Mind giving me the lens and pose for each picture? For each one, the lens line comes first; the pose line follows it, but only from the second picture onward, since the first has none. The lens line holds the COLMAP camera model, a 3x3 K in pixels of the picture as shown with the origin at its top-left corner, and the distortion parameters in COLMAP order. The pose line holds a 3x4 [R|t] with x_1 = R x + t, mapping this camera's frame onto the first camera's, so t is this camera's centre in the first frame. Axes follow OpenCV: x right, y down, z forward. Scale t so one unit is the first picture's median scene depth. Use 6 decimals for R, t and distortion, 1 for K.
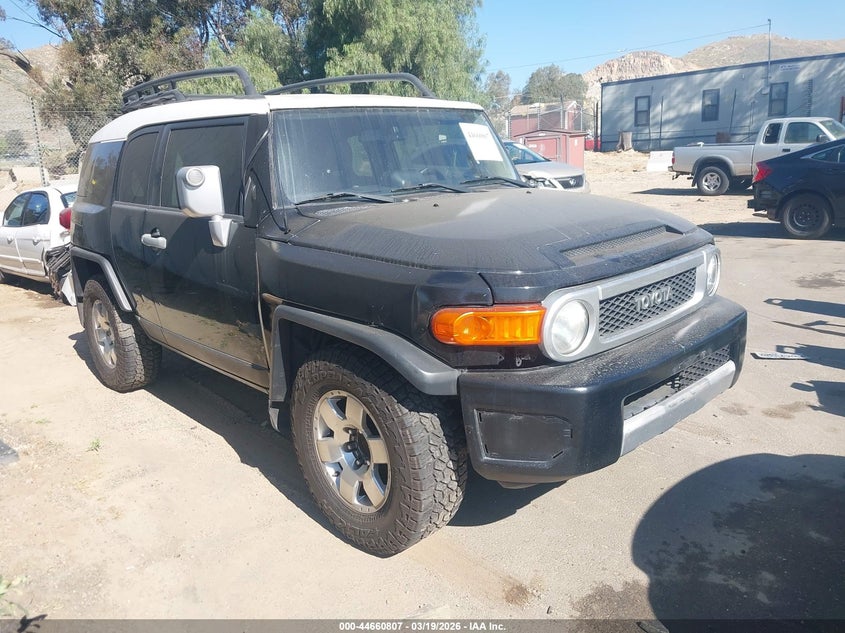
lens RADIAL K [[656.5, 0, 422.5], [0, 656.5, 316.5], [0, 0, 1]] dist [0.003954, 0.009721]
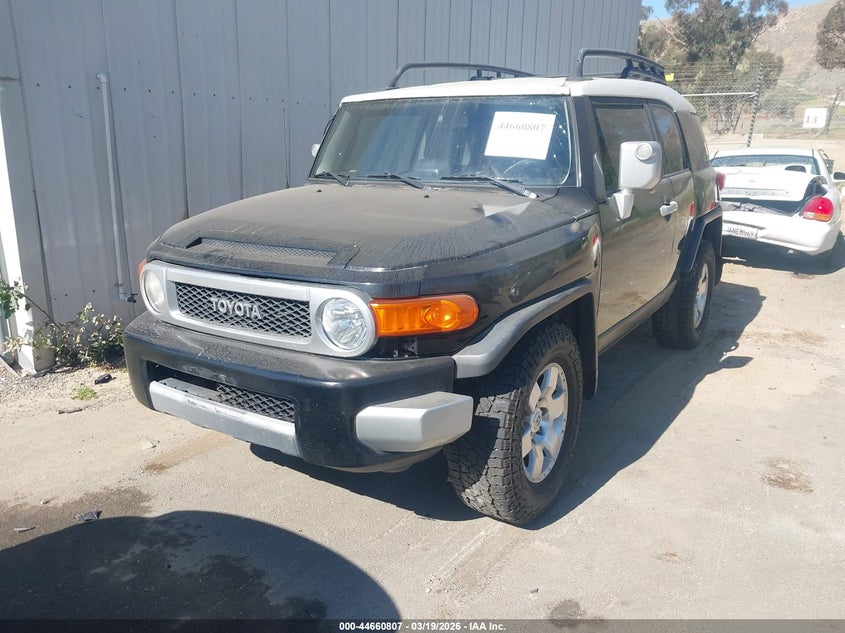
lens RADIAL K [[656.5, 0, 422.5], [0, 656.5, 316.5], [0, 0, 1]] dist [0.003954, 0.009721]
pose [[0.240648, 0.308463, -0.920293, 1.385867], [-0.237513, 0.938046, 0.252306, -0.345588], [0.941104, 0.157865, 0.299003, 1.004562]]
